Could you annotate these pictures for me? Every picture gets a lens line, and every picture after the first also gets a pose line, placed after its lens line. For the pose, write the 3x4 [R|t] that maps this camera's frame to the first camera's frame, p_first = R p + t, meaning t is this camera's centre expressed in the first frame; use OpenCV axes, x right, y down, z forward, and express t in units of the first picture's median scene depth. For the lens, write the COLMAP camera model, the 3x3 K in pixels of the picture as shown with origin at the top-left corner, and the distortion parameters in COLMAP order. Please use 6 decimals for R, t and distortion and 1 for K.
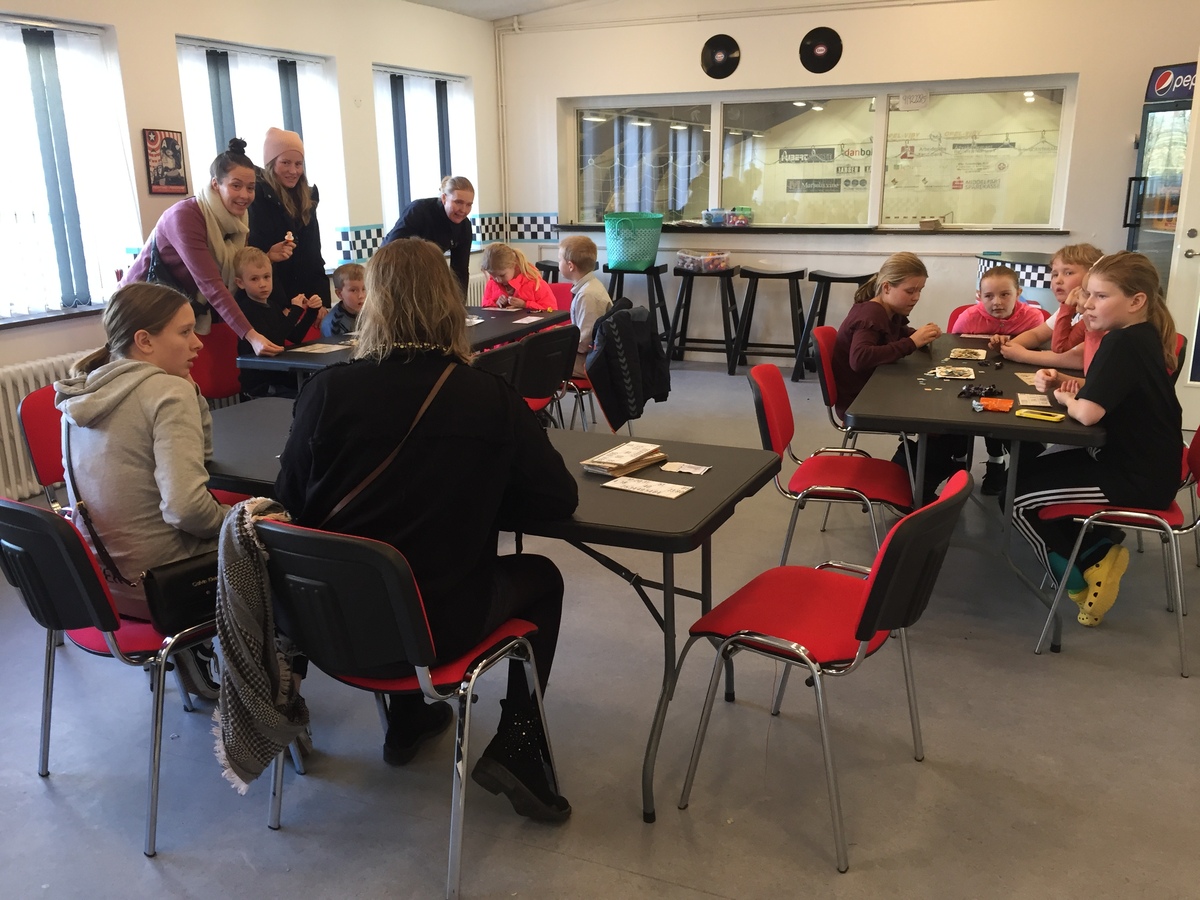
lens RADIAL K [[987.2, 0, 596.6], [0, 987.2, 456.3], [0, 0, 1]] dist [0.025726, -0.005894]
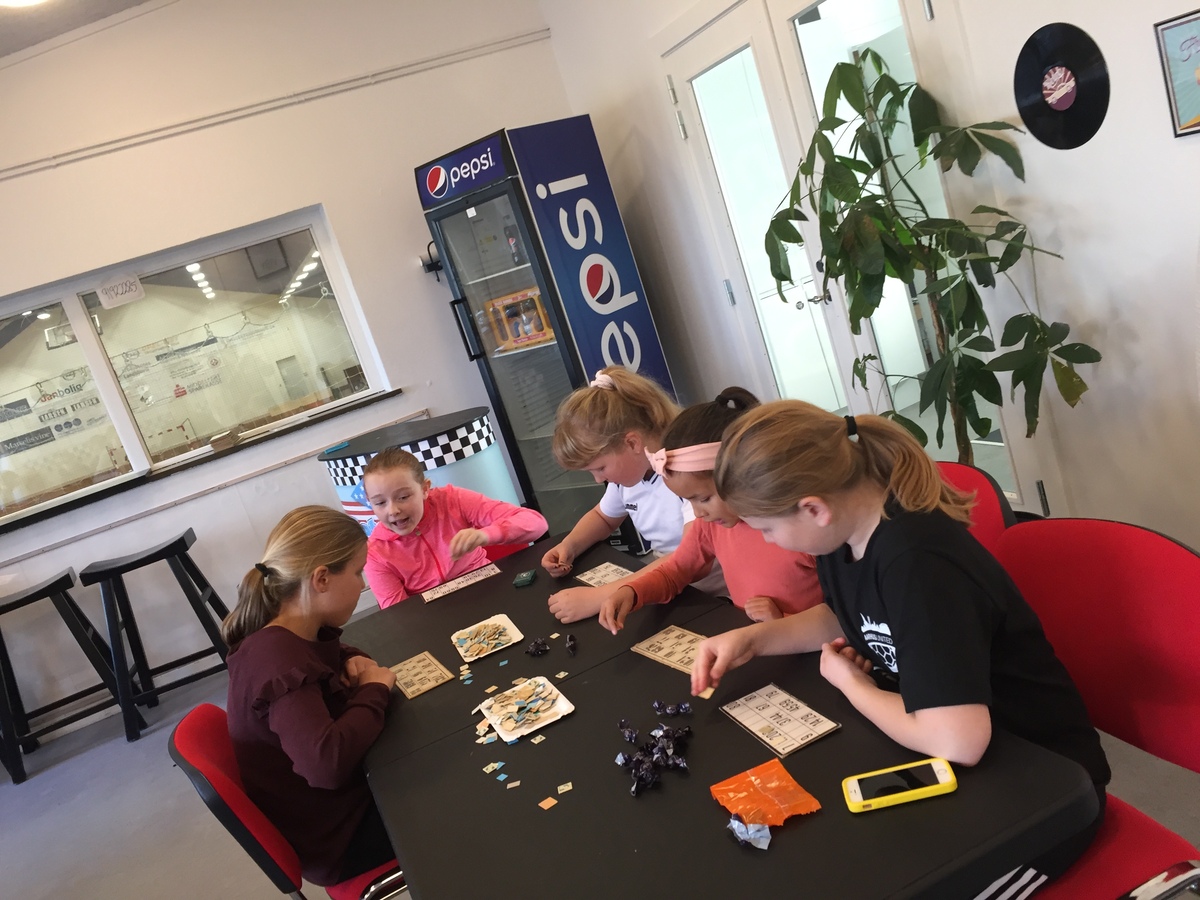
lens RADIAL K [[1014.9, 0, 597.7], [0, 1014.9, 449.4], [0, 0, 1]] dist [0.066209, -0.073859]
pose [[0.696979, -0.347900, 0.627045, 0.063958], [0.466892, 0.883852, -0.028581, -0.084043], [-0.544272, 0.312682, 0.778458, 0.293290]]
